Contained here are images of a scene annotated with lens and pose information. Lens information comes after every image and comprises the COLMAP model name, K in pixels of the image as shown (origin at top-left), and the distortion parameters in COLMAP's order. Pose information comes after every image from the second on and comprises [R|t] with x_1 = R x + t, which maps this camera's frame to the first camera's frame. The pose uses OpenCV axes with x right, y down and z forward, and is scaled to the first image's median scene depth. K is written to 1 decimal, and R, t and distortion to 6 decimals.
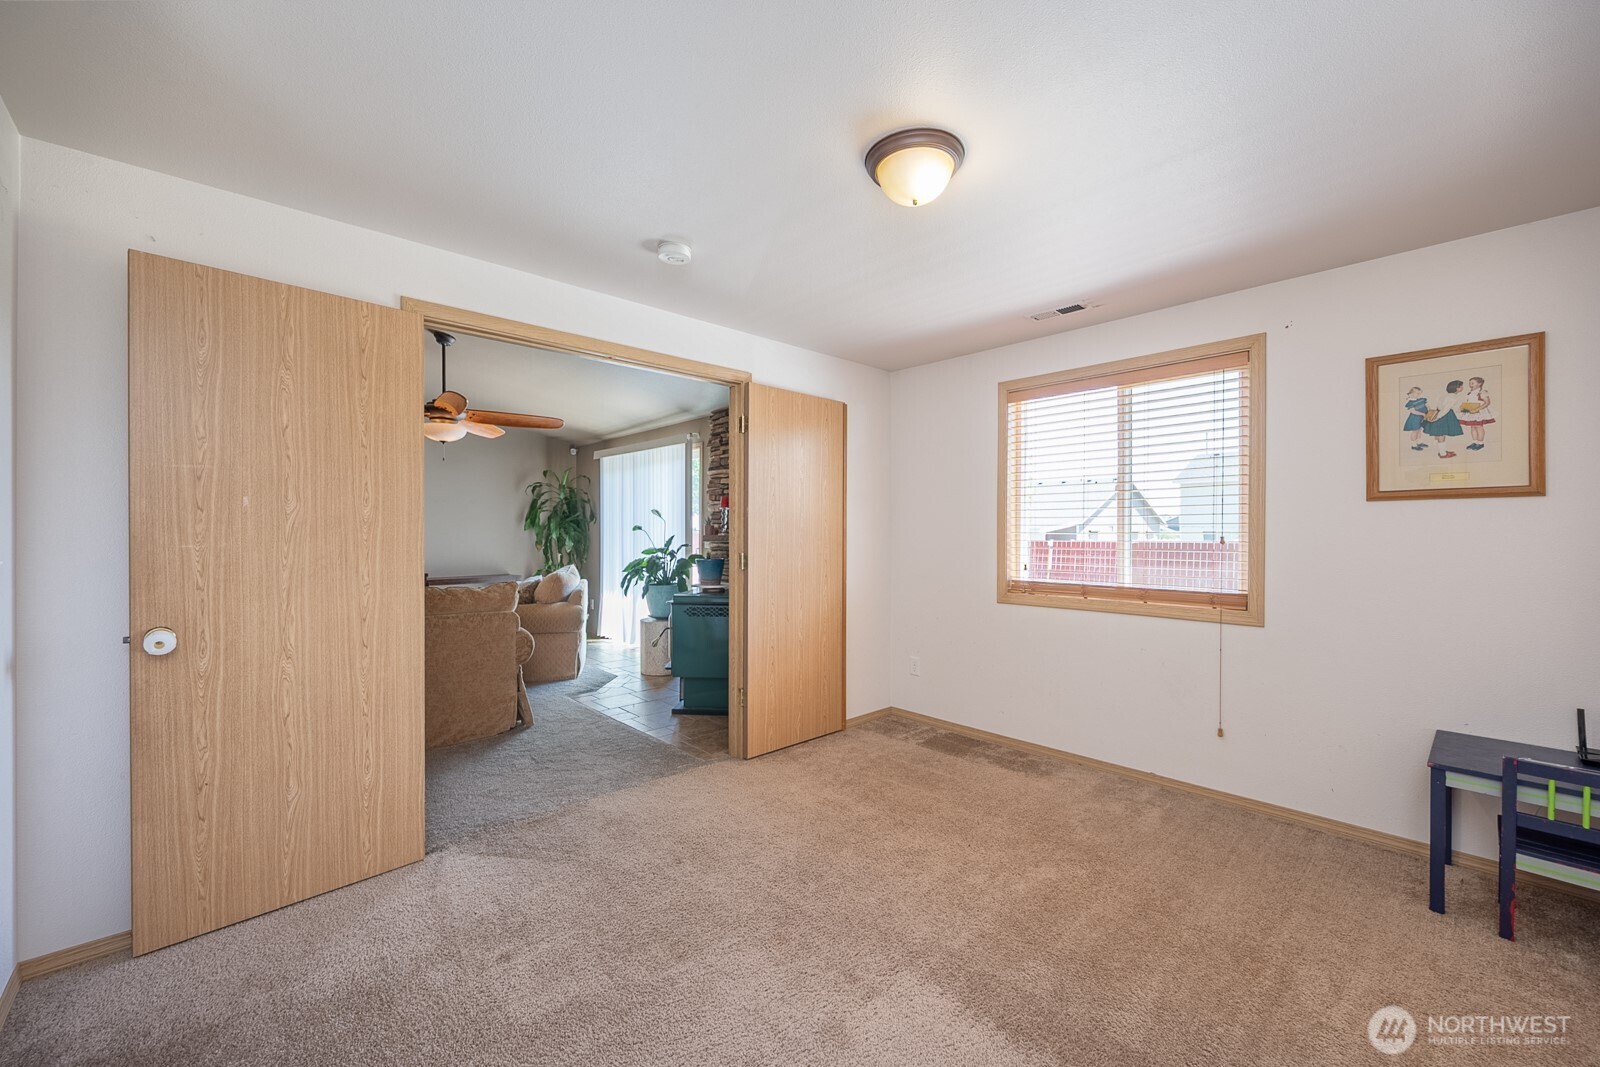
lens RADIAL K [[628.6, 0, 801.1], [0, 628.6, 535.7], [0, 0, 1]] dist [-0.002175, -0.000468]
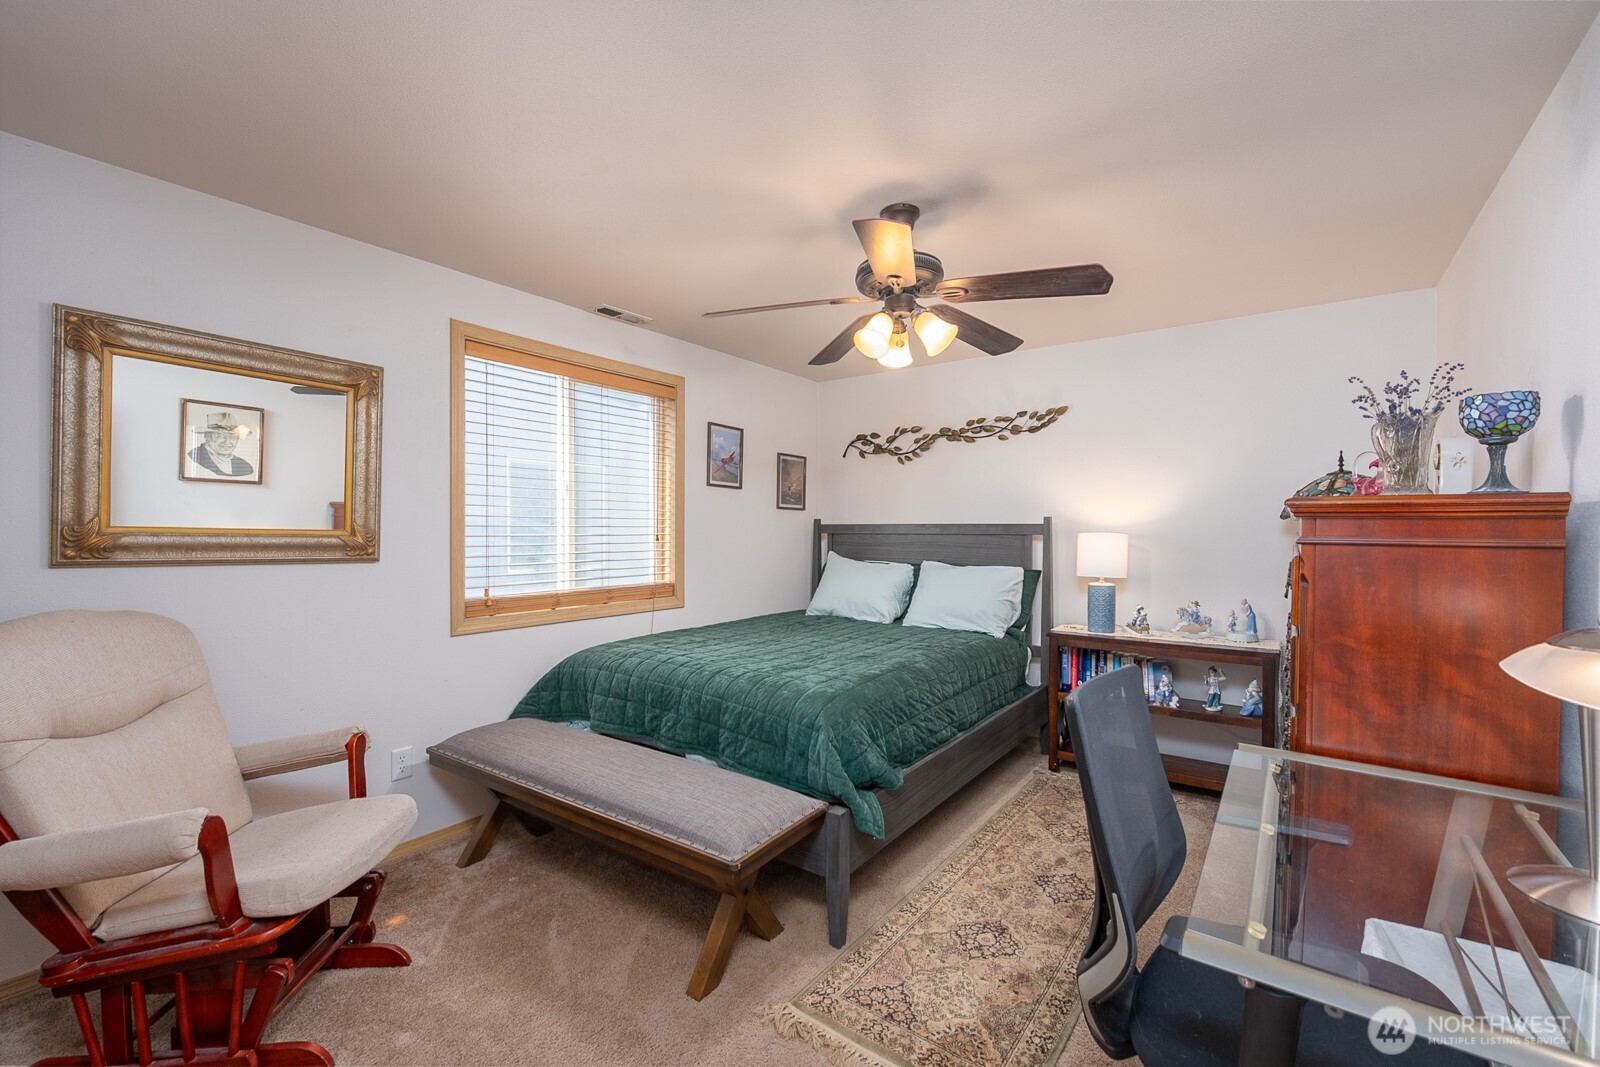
lens RADIAL K [[660.7, 0, 800.0], [0, 660.7, 533.5], [0, 0, 1]] dist [-0.000468, -0.000028]
pose [[-0.167024, -0.011916, 0.985881, -0.516189], [0.004346, 0.999908, 0.012821, -0.016873], [-0.985943, 0.006426, -0.166957, 0.818047]]
